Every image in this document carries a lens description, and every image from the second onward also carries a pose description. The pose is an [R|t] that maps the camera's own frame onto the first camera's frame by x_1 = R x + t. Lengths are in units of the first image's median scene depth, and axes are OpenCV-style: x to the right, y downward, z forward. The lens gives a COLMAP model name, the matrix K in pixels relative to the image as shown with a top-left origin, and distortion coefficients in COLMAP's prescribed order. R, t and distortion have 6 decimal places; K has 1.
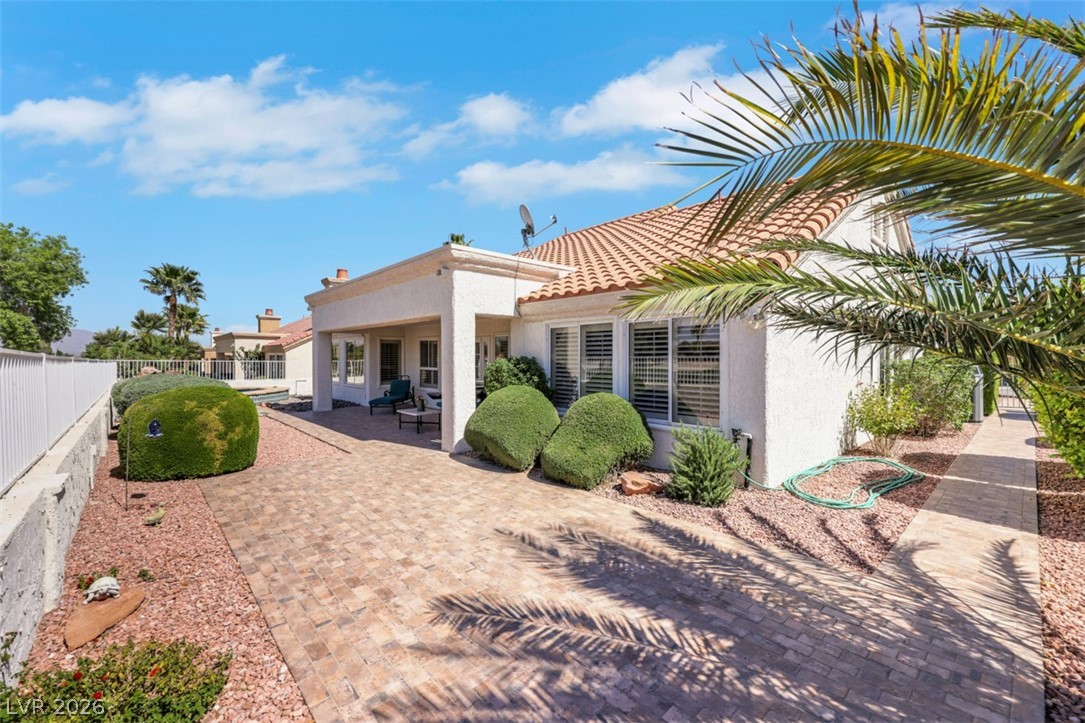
lens RADIAL K [[445.9, 0, 532.5], [0, 445.9, 369.9], [0, 0, 1]] dist [0.000863, -0.000135]
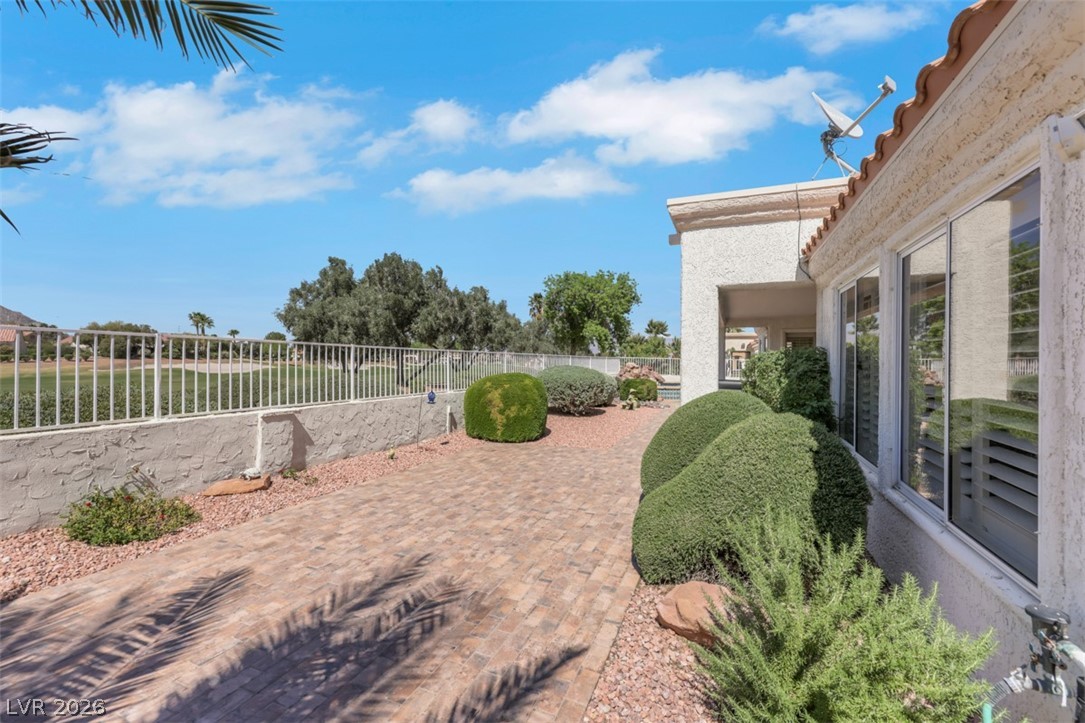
lens RADIAL K [[442.7, 0, 542.2], [0, 442.7, 358.5], [0, 0, 1]] dist [0.000812, 0.000389]
pose [[0.423518, 0.005620, -0.905870, 0.758605], [-0.032657, 0.999425, -0.009068, 0.008025], [0.905299, 0.033424, 0.423458, 0.879804]]
